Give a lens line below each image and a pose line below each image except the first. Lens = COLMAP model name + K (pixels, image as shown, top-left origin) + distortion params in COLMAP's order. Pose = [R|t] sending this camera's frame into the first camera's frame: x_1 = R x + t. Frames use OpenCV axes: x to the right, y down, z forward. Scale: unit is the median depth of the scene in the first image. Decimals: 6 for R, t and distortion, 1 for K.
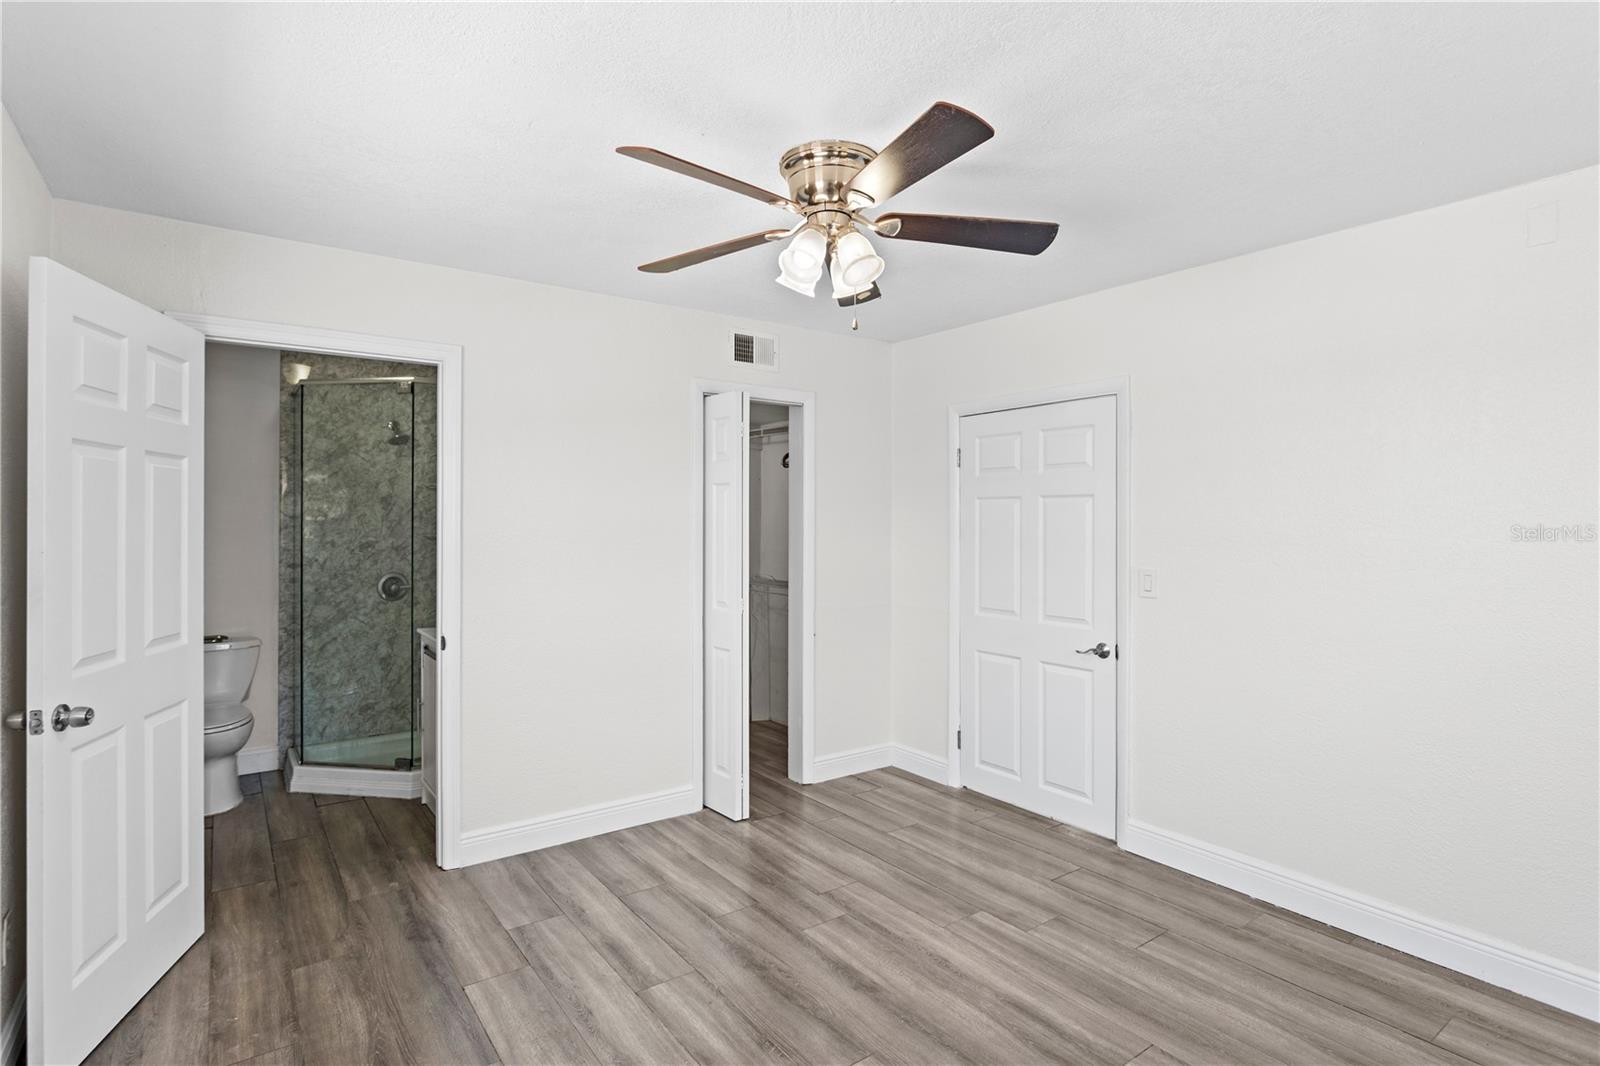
lens RADIAL K [[795.7, 0, 797.8], [0, 795.7, 533.2], [0, 0, 1]] dist [-0.015603, 0.007688]
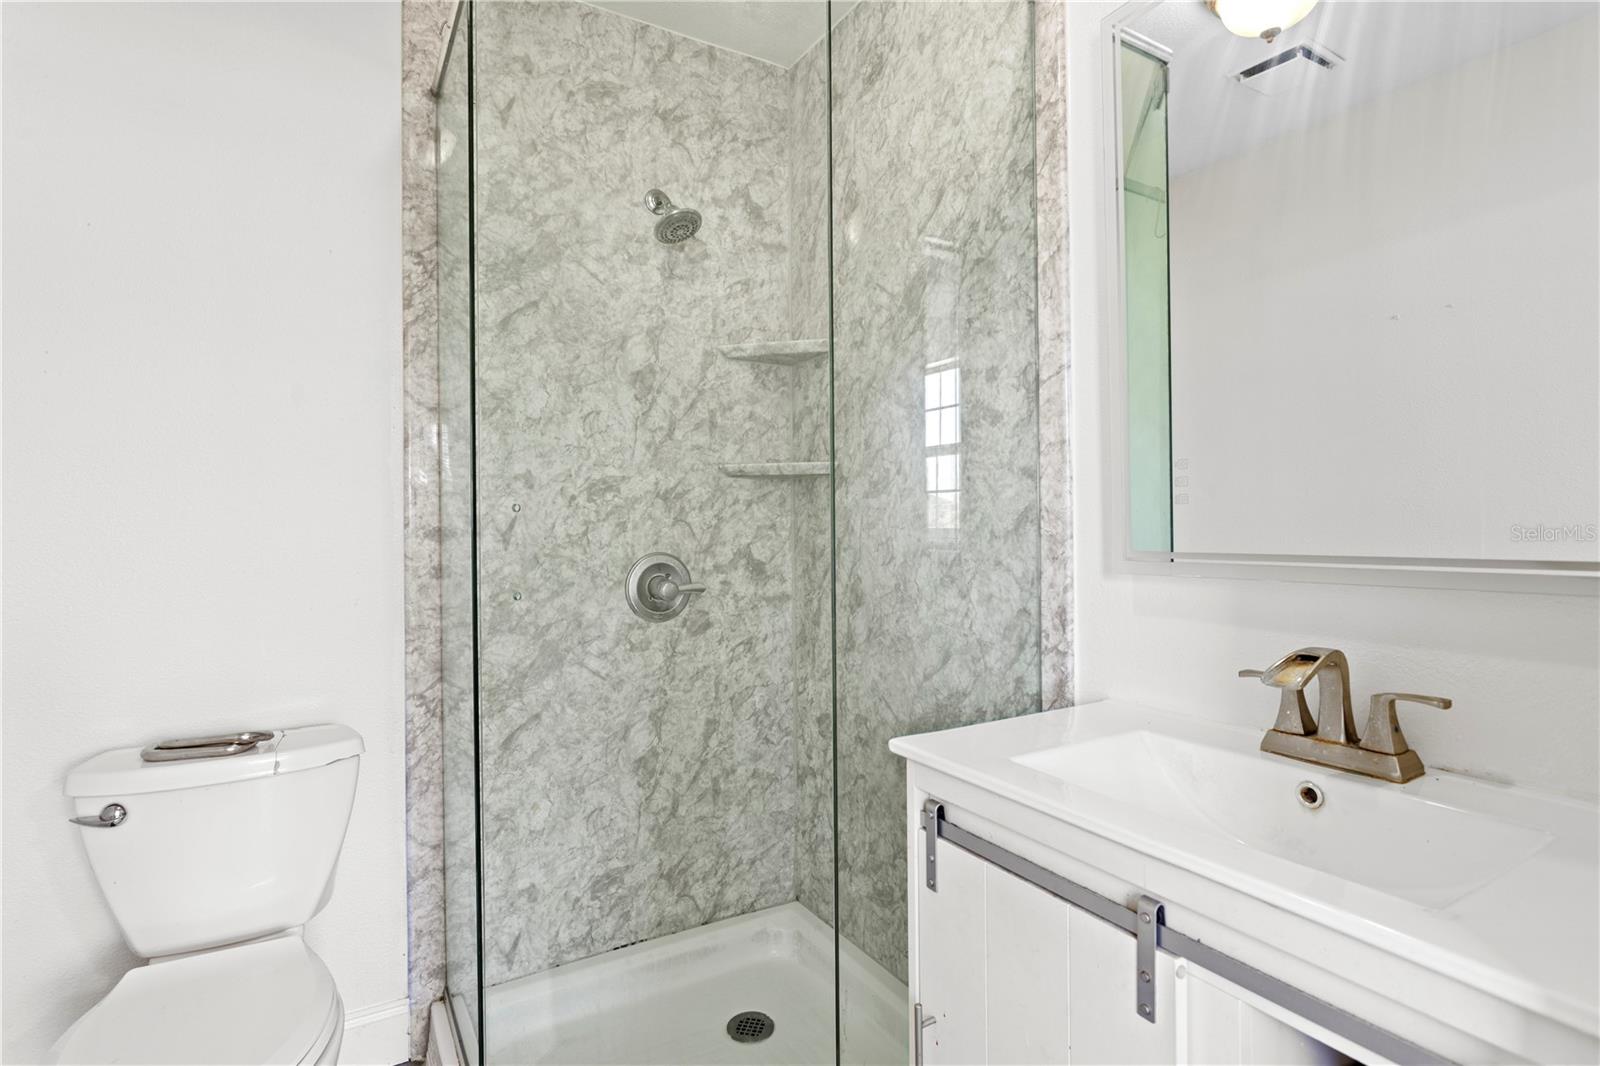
lens RADIAL K [[795.7, 0, 795.3], [0, 795.7, 533.5], [0, 0, 1]] dist [-0.015603, 0.007688]
pose [[0.994333, -0.010776, -0.105759, -0.404740], [0.011086, 0.999936, 0.002343, 0.040065], [0.105727, -0.003502, 0.994389, 0.605579]]
